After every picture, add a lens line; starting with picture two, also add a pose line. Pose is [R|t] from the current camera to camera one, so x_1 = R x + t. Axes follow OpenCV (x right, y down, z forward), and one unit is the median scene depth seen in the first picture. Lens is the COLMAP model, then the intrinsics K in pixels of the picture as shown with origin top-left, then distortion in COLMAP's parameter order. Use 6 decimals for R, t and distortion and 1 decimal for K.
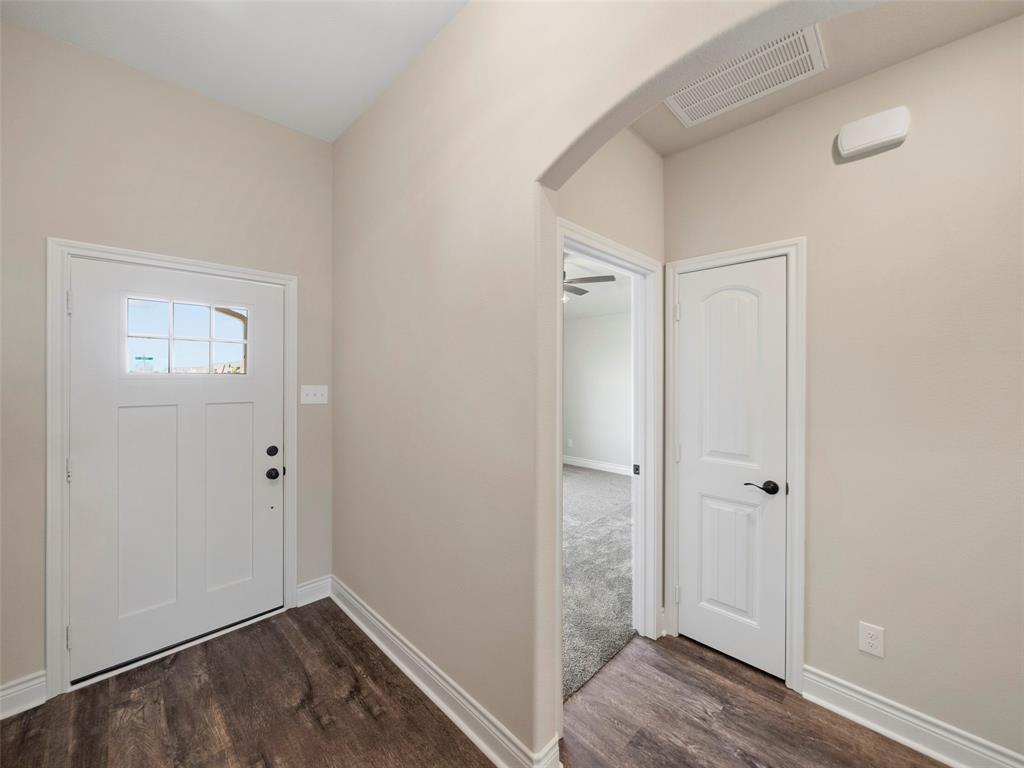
lens RADIAL K [[396.0, 0, 516.6], [0, 396.0, 378.0], [0, 0, 1]] dist [-0.005899, 0.000356]
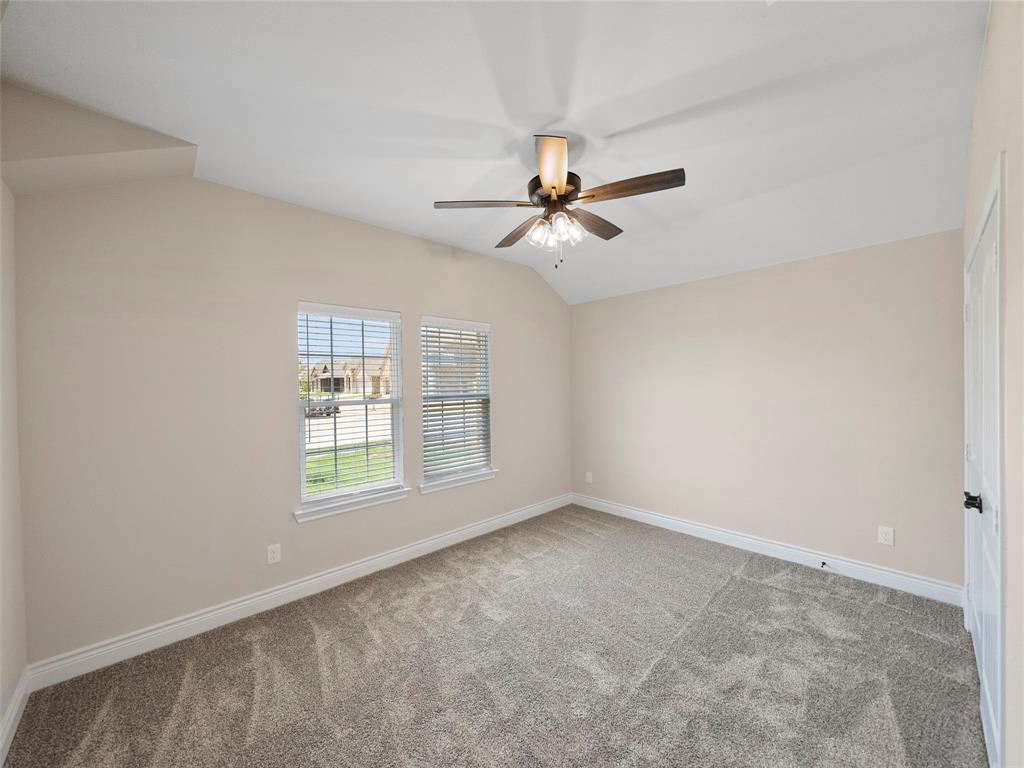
lens RADIAL K [[396.0, 0, 513.9], [0, 396.0, 380.4], [0, 0, 1]] dist [-0.005899, 0.000356]
pose [[0.999133, -0.010519, -0.040279, 0.055540], [0.010678, 0.999936, 0.003726, -0.009018], [0.040237, -0.004153, 0.999182, 0.504261]]
